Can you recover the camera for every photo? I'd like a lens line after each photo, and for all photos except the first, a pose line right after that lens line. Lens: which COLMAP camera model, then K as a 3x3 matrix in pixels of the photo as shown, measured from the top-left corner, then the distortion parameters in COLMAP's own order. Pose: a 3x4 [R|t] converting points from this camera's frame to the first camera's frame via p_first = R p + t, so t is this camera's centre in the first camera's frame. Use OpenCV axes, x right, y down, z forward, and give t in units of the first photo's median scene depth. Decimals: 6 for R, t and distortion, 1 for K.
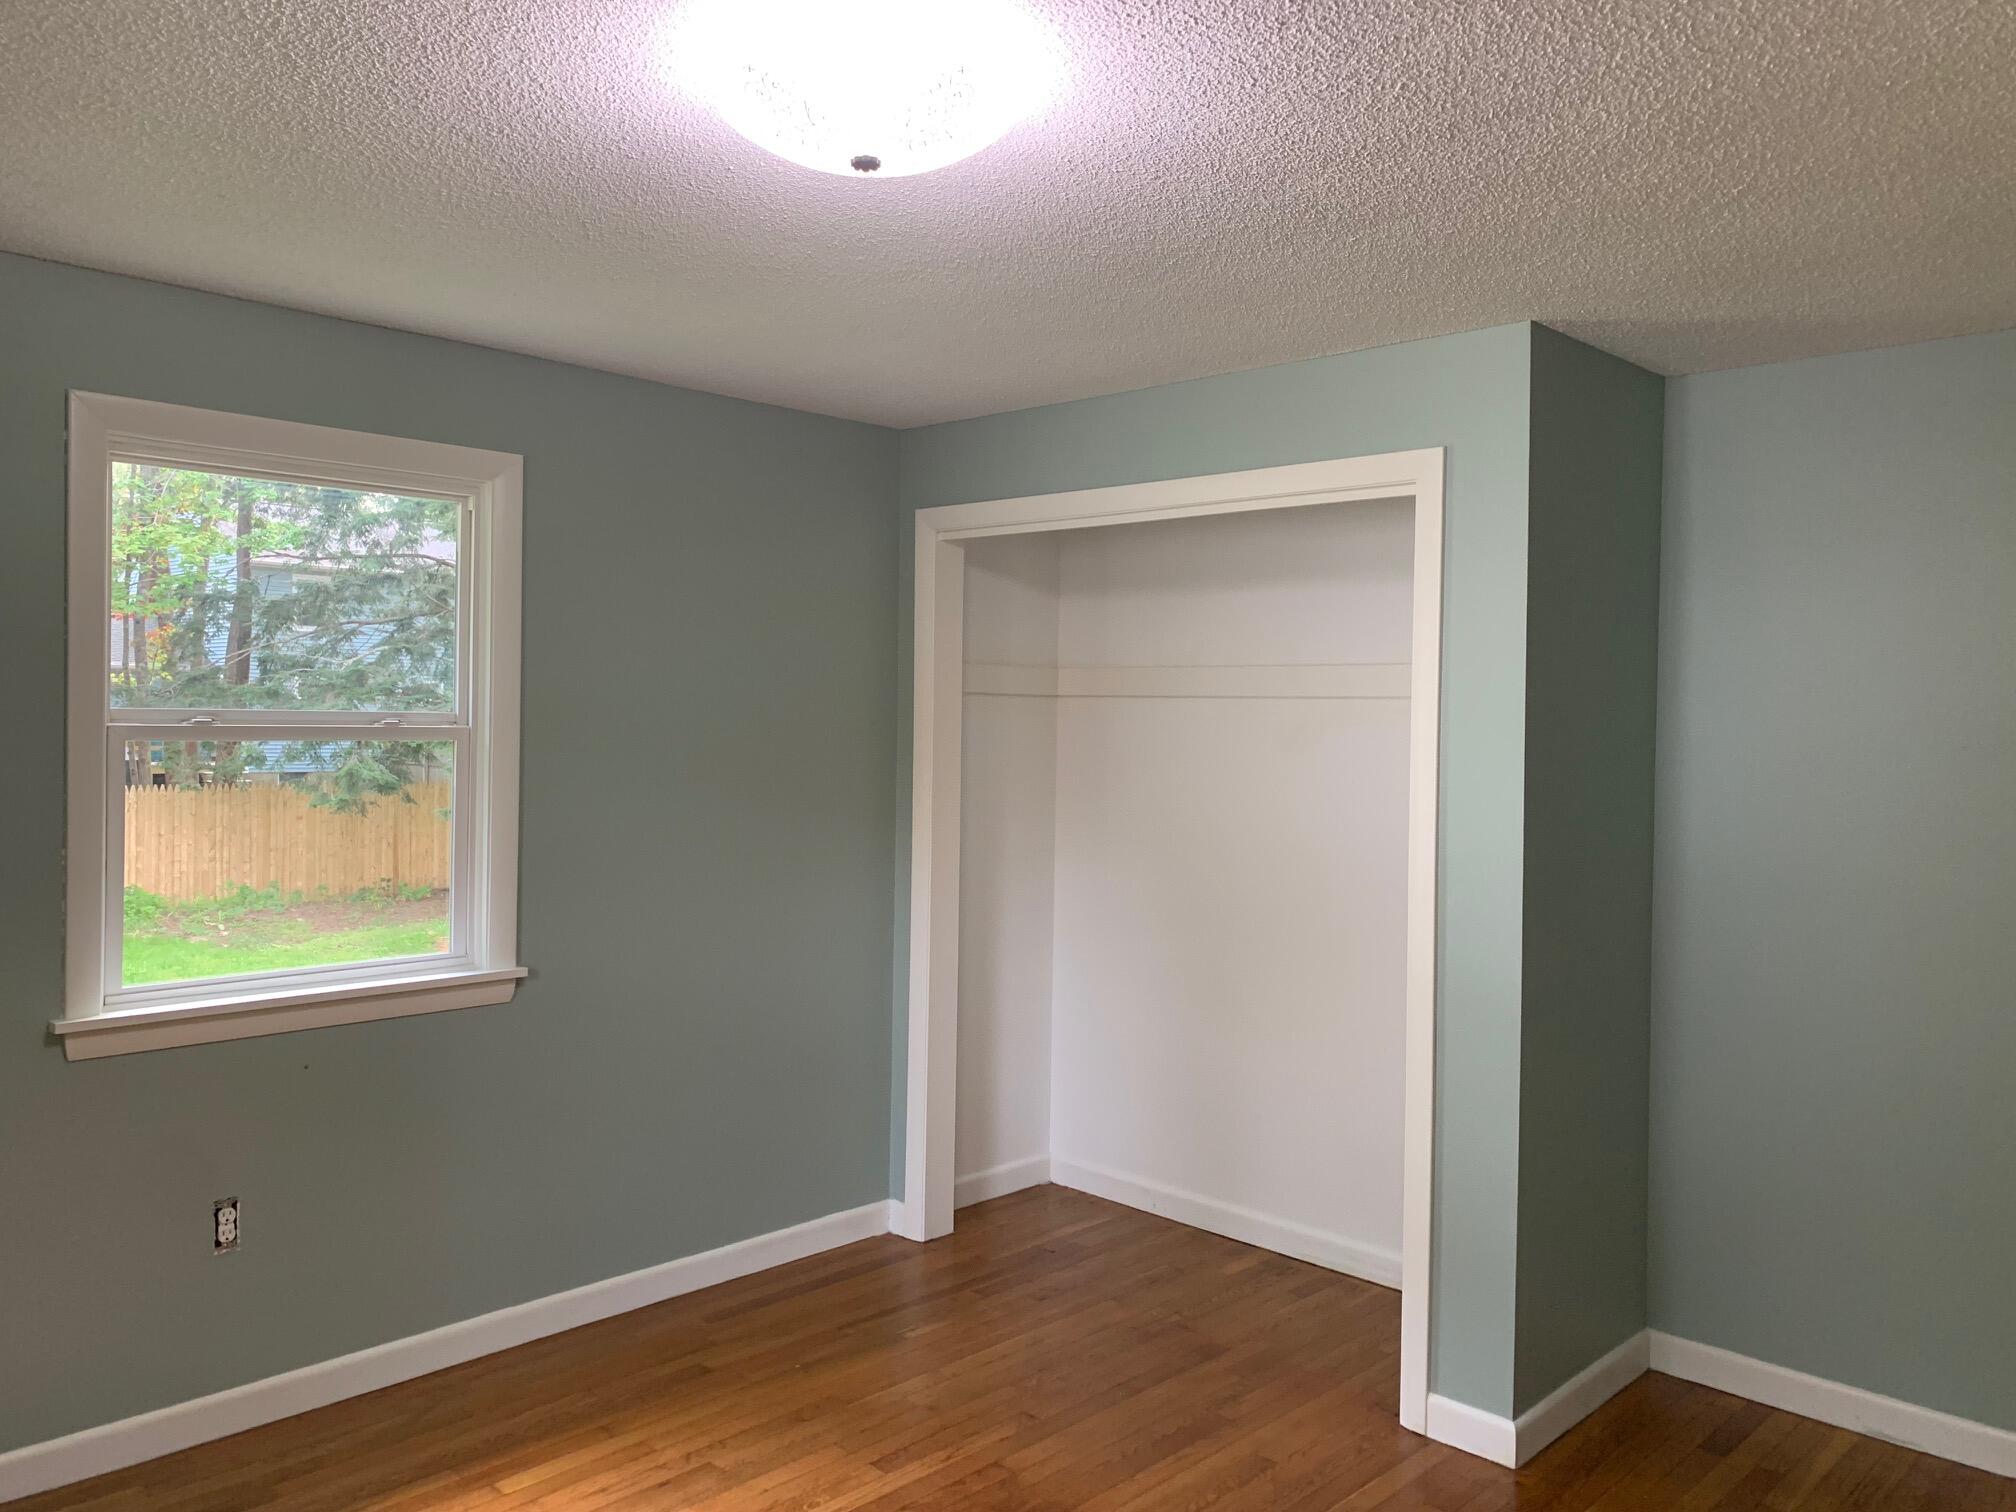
lens RADIAL K [[1524.8, 0, 1008.0], [0, 1524.8, 756.0], [0, 0, 1]] dist [0.001291, -0.000193]
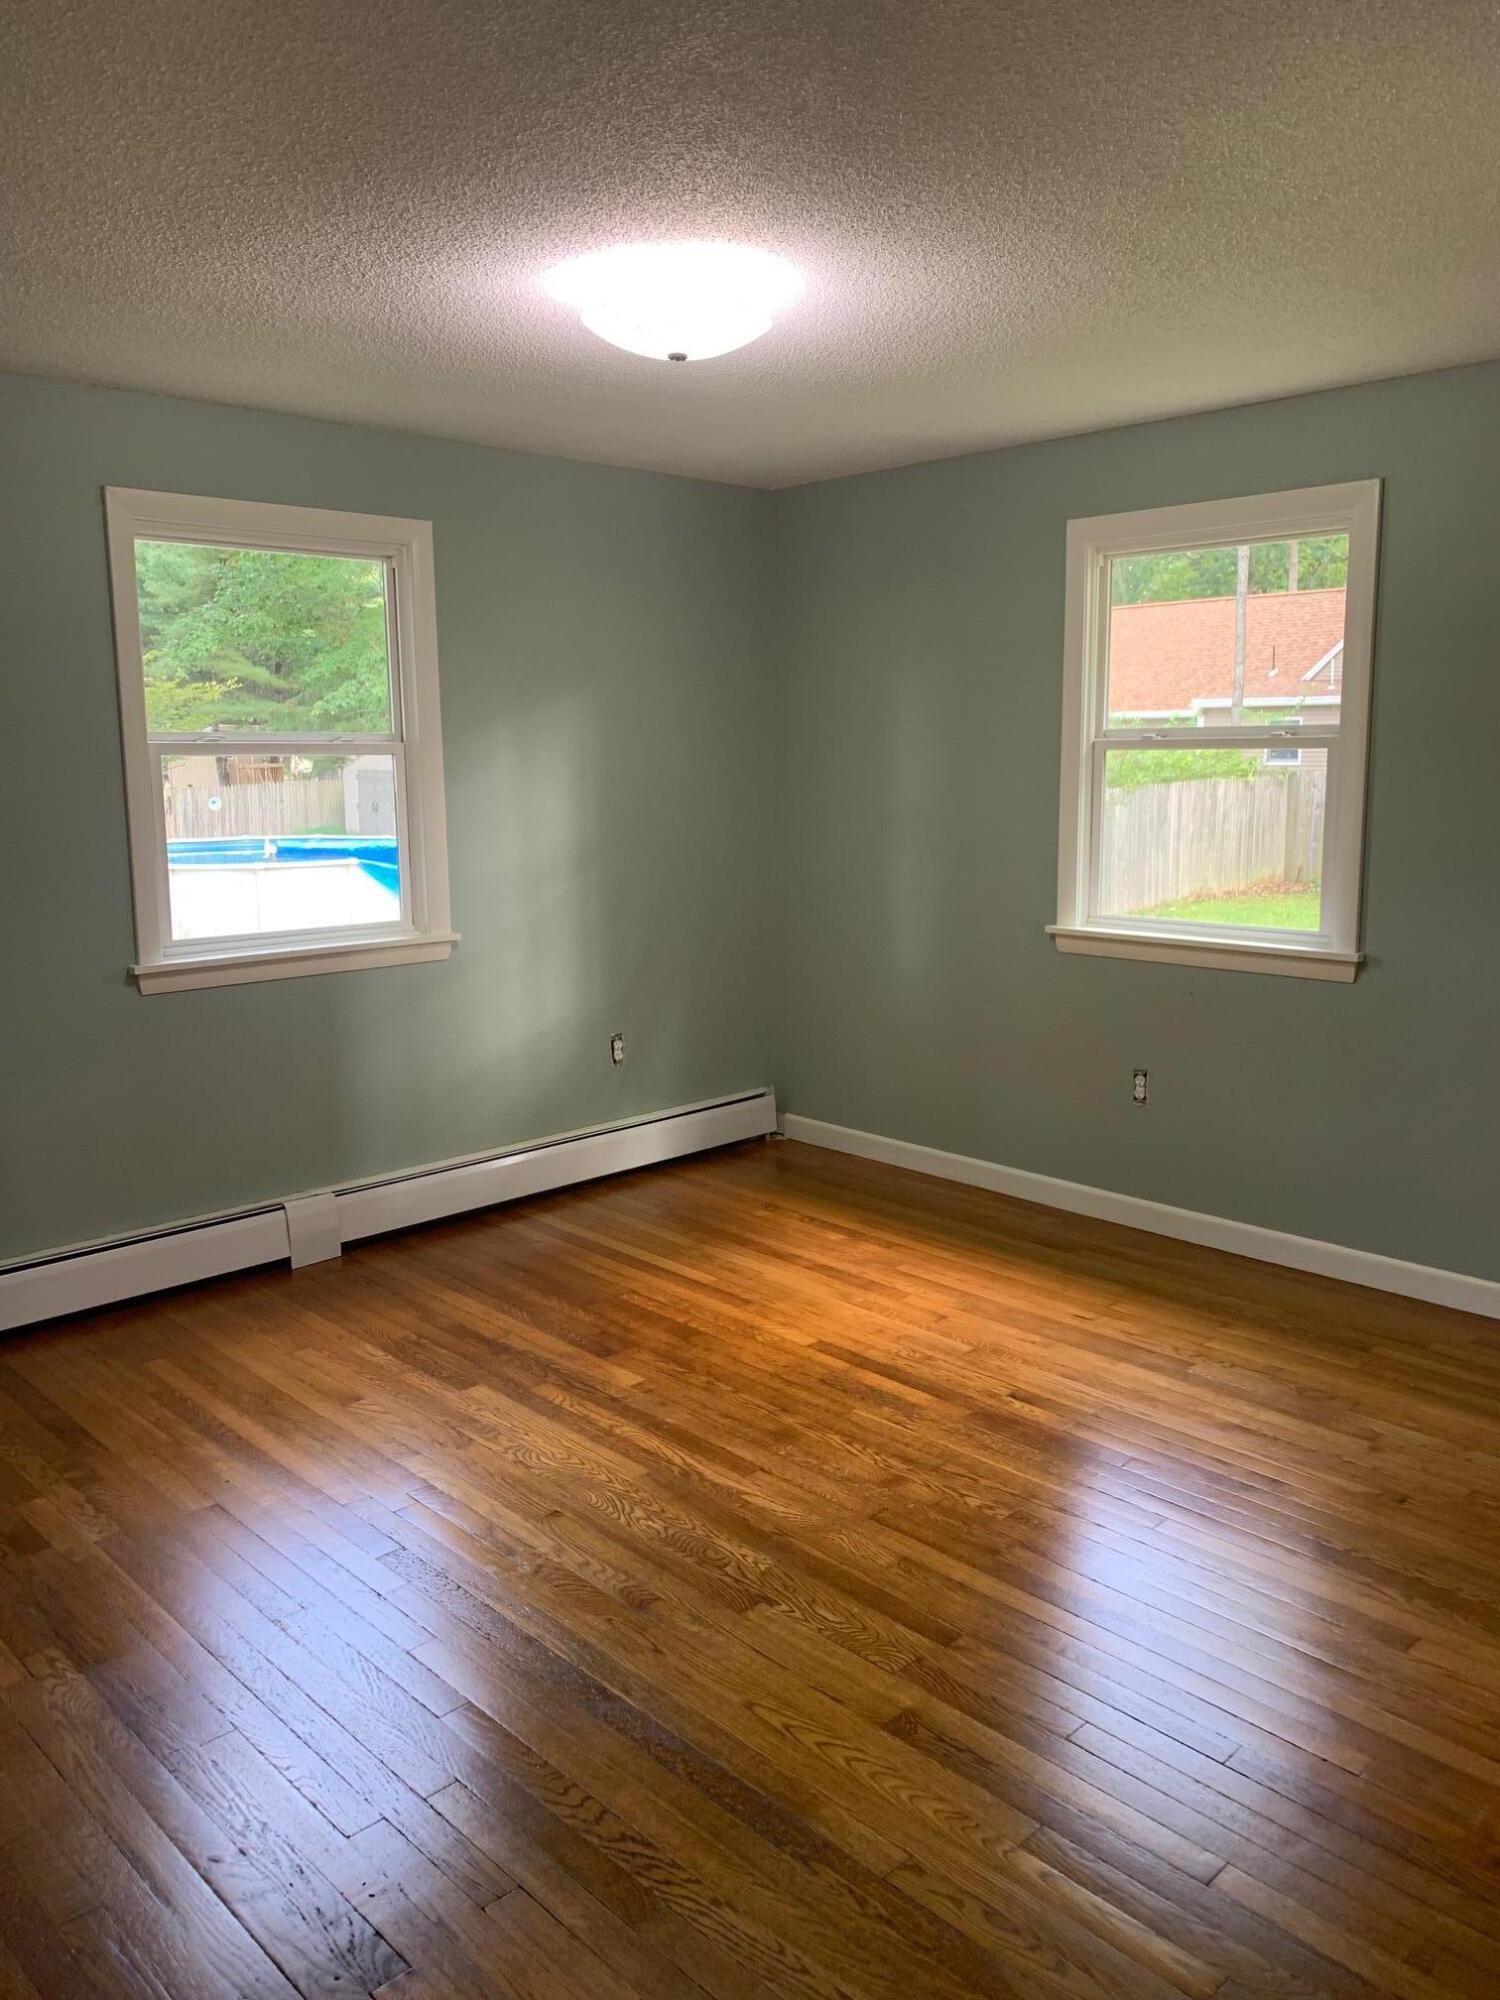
lens RADIAL K [[1512.7, 0, 750.0], [0, 1512.7, 1000.0], [0, 0, 1]] dist [0.001291, -0.000193]
pose [[-0.042594, 0.150248, -0.987730, 0.846678], [-0.012042, 0.988479, 0.150881, 0.011157], [0.999020, 0.018321, -0.040294, 0.633450]]
